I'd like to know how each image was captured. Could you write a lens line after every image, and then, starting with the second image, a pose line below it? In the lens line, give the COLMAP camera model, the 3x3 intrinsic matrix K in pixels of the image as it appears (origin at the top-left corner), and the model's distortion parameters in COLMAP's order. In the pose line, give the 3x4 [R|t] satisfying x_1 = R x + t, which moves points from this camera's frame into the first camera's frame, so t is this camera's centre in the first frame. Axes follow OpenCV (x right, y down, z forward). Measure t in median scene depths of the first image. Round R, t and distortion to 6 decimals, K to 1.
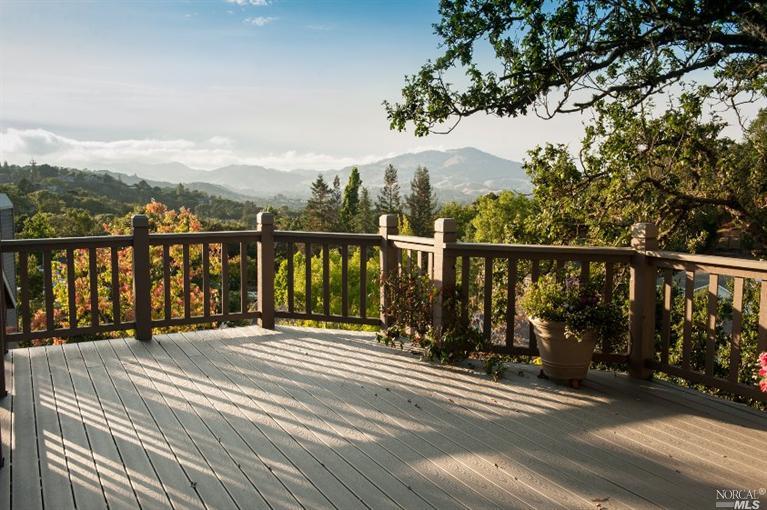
lens RADIAL K [[781.3, 0, 383.6], [0, 781.3, 251.7], [0, 0, 1]] dist [0.020254, 0.000000]
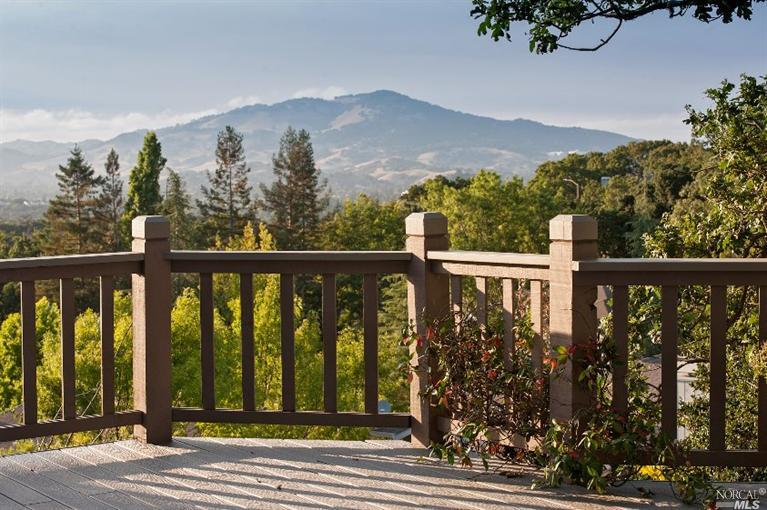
lens RADIAL K [[1514.9, 0, 383.5], [0, 1514.9, 256.2], [0, 0, 1]] dist [-0.133132, 0.000000]
pose [[0.990465, -0.026542, 0.135187, -0.135621], [0.030012, 0.999269, -0.023697, 0.004086], [-0.134459, 0.027529, 0.990537, 0.007546]]
